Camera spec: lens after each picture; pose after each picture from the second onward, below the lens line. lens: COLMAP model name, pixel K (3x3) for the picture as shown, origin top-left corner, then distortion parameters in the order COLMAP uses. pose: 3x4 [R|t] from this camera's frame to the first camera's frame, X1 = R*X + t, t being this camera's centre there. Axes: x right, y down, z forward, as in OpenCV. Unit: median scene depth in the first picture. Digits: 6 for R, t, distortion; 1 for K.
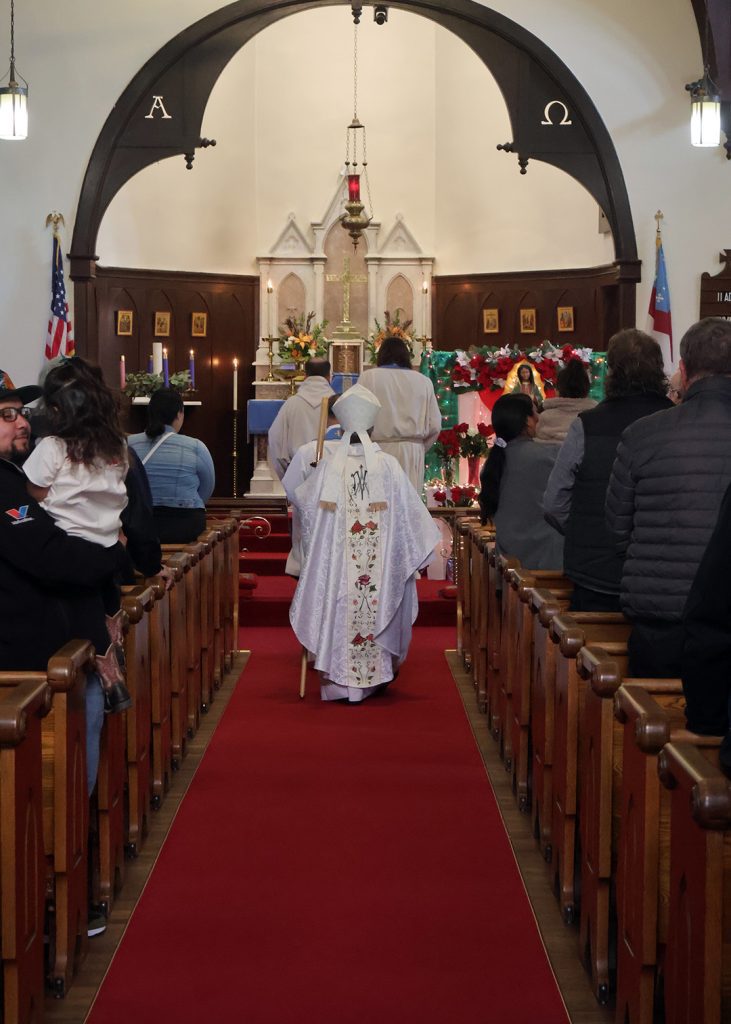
lens RADIAL K [[2261.8, 0, 365.5], [0, 2261.8, 512.0], [0, 0, 1]] dist [-0.004416, -0.286992]
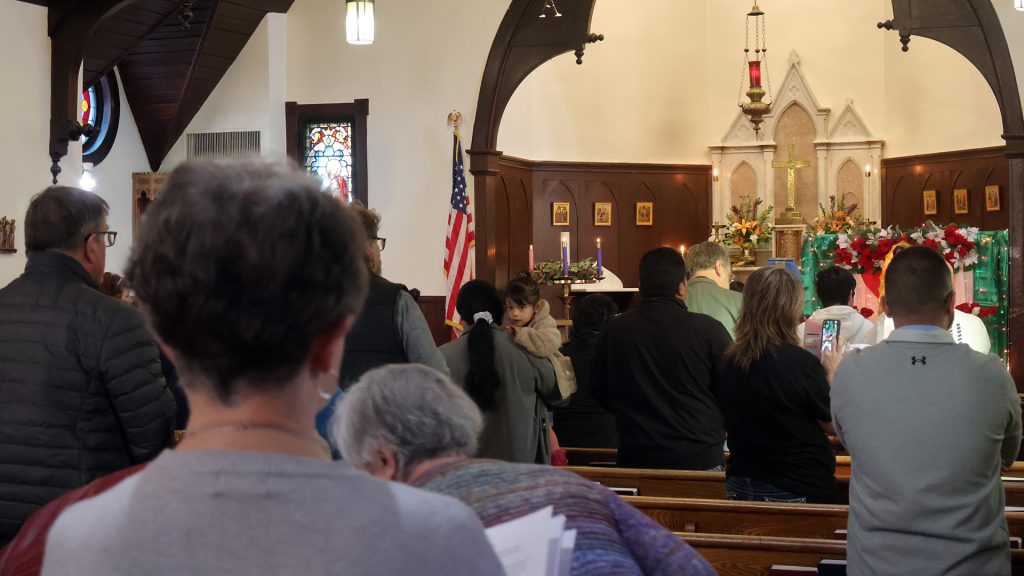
lens RADIAL K [[2032.4, 0, 512.0], [0, 2032.4, 288.0], [0, 0, 1]] dist [-0.016500, -0.284195]
pose [[0.929629, -0.012669, -0.368280, 0.233044], [-0.005829, 0.998778, -0.049071, -0.003229], [0.368451, 0.047765, 0.928419, 0.127986]]
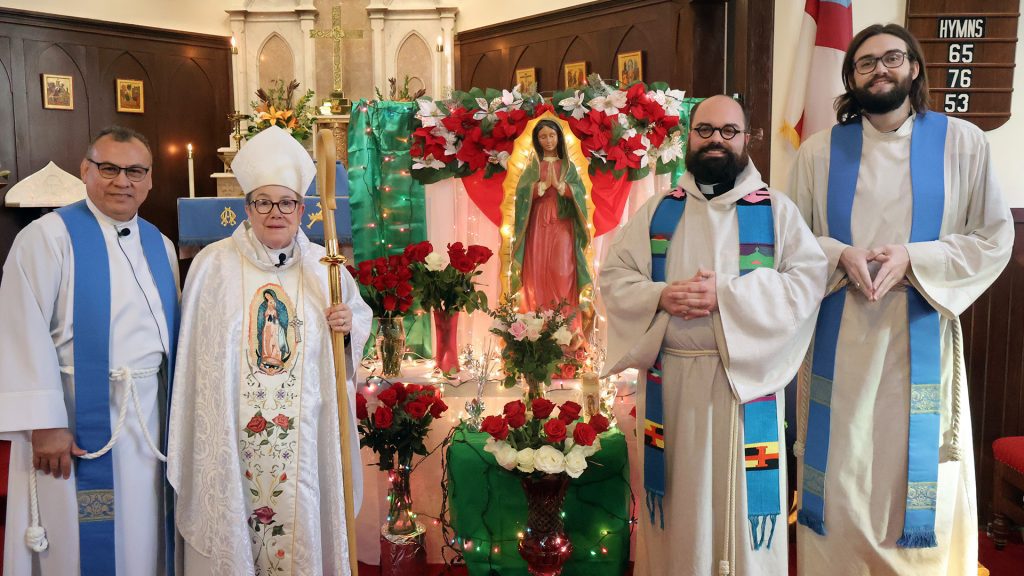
lens RADIAL K [[801.4, 0, 512.0], [0, 801.4, 288.0], [0, 0, 1]] dist [-0.008195, -0.004580]
pose [[0.998667, -0.004202, -0.051439, 0.070529], [0.007621, 0.997760, 0.066463, -0.040232], [0.051044, -0.066767, 0.996462, 0.815749]]
